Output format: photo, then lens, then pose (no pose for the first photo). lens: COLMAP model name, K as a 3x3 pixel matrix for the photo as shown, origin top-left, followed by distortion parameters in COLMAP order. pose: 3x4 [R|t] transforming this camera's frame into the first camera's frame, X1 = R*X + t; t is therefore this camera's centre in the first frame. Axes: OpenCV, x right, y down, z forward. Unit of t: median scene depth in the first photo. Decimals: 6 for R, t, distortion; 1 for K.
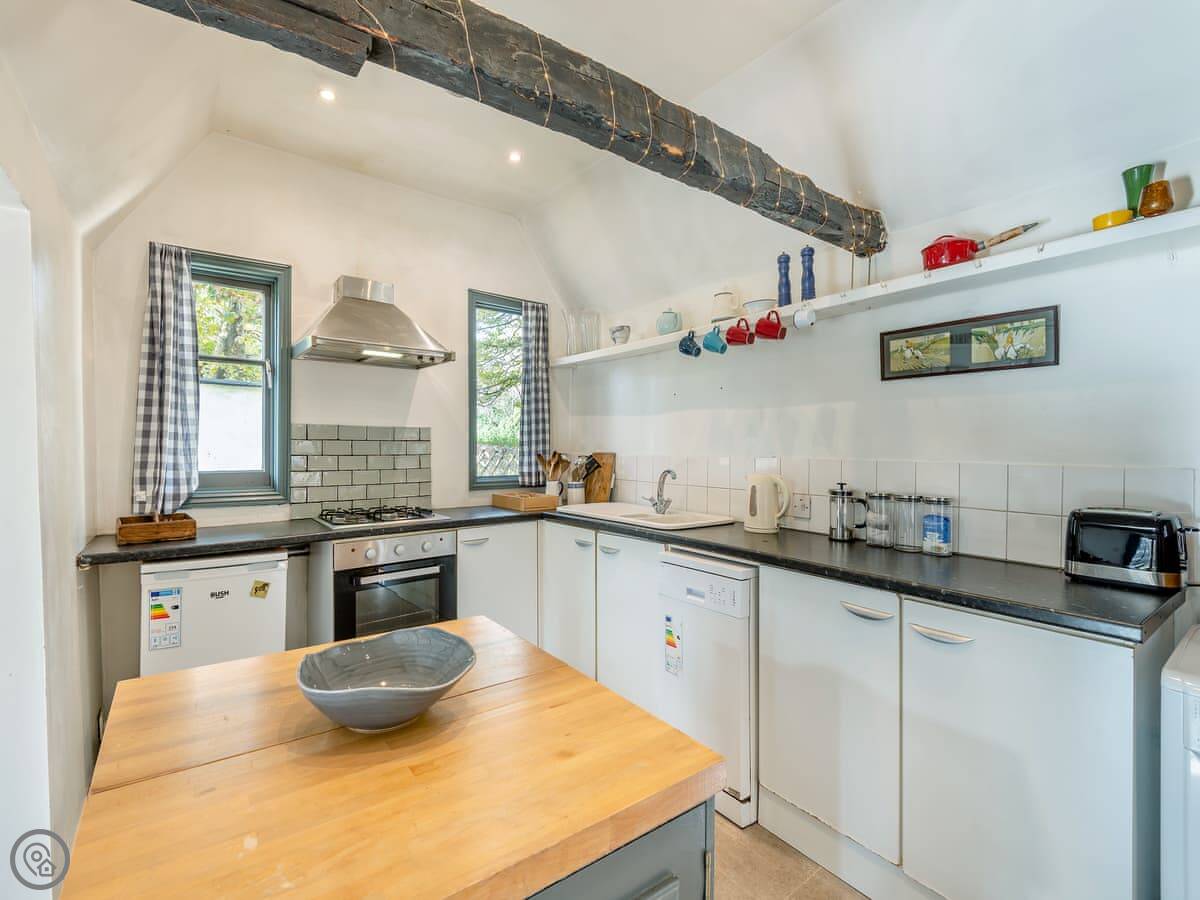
lens RADIAL K [[554.7, 0, 605.8], [0, 554.7, 447.7], [0, 0, 1]] dist [0.024713, -0.010656]
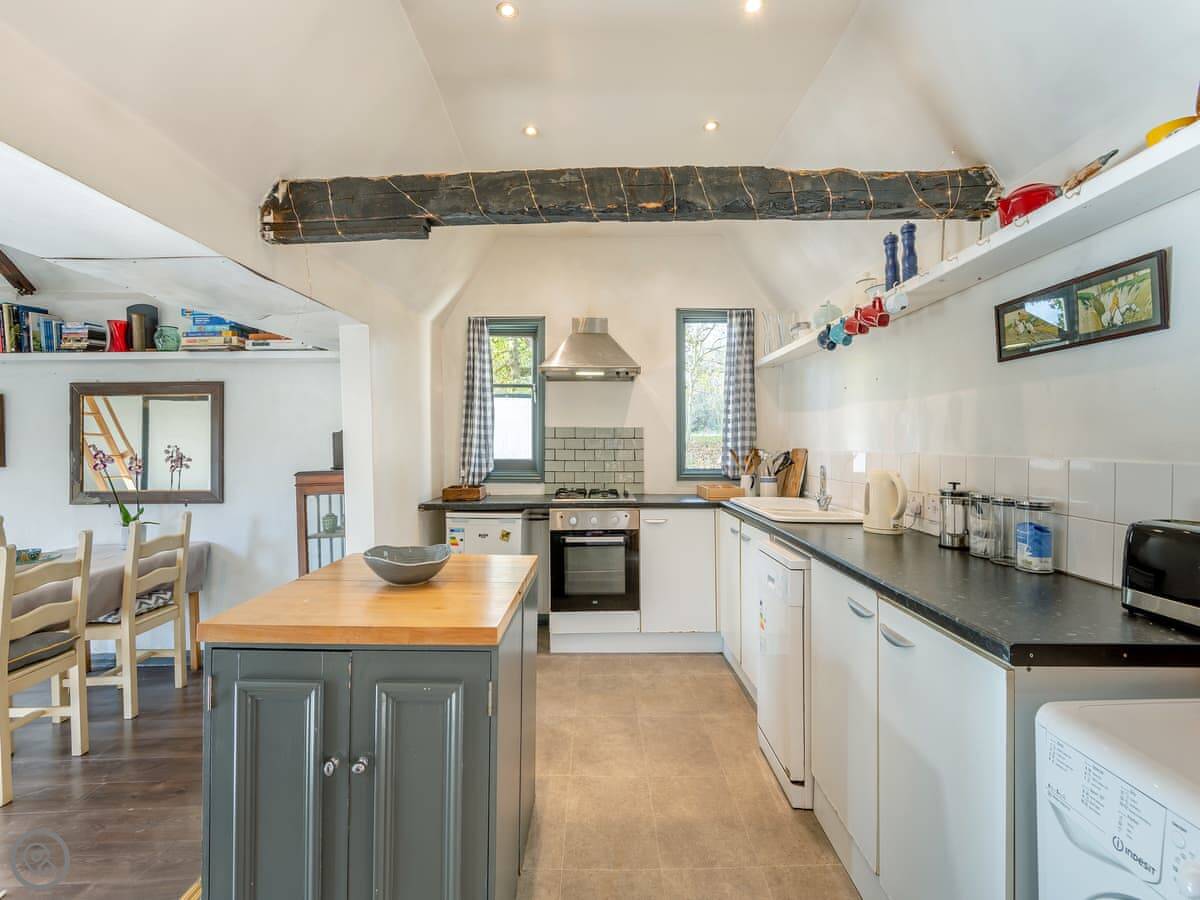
lens RADIAL K [[554.7, 0, 590.4], [0, 554.7, 444.6], [0, 0, 1]] dist [0.024713, -0.010656]
pose [[0.782612, -0.000876, -0.622509, 0.467229], [0.000106, 0.999999, -0.001275, 0.004575], [0.622510, 0.000932, 0.782611, -0.039581]]
